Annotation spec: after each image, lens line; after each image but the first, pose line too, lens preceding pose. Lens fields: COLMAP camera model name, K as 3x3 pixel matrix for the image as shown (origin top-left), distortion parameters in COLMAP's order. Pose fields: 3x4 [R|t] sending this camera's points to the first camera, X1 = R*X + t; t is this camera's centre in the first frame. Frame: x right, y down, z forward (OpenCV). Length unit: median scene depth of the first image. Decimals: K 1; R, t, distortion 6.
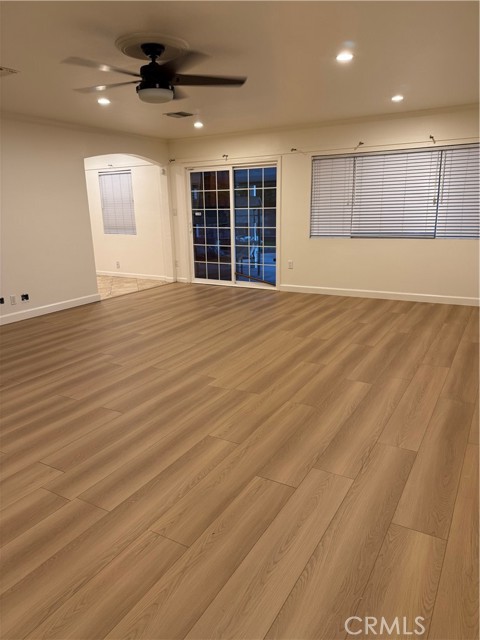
lens RADIAL K [[446.0, 0, 240.0], [0, 446.0, 320.0], [0, 0, 1]] dist [0.128953, -0.231782]
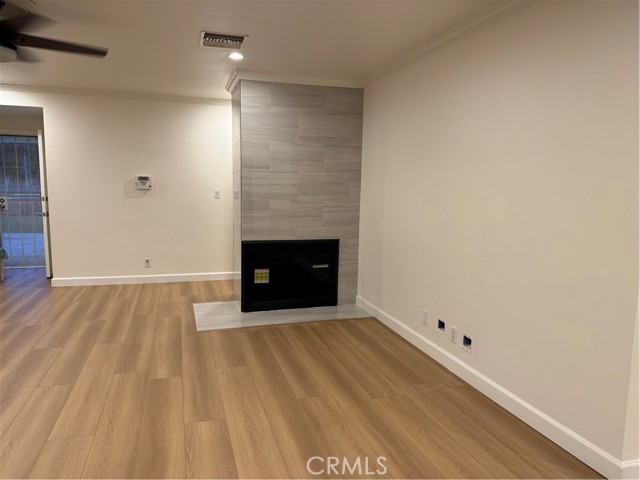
lens RADIAL K [[452.1, 0, 320.0], [0, 452.1, 240.0], [0, 0, 1]] dist [0.073302, -0.072613]
pose [[-0.671944, 0.106885, -0.732849, 0.059745], [-0.185630, 0.933637, 0.306371, -0.401725], [0.716961, 0.341903, -0.607511, 1.538404]]
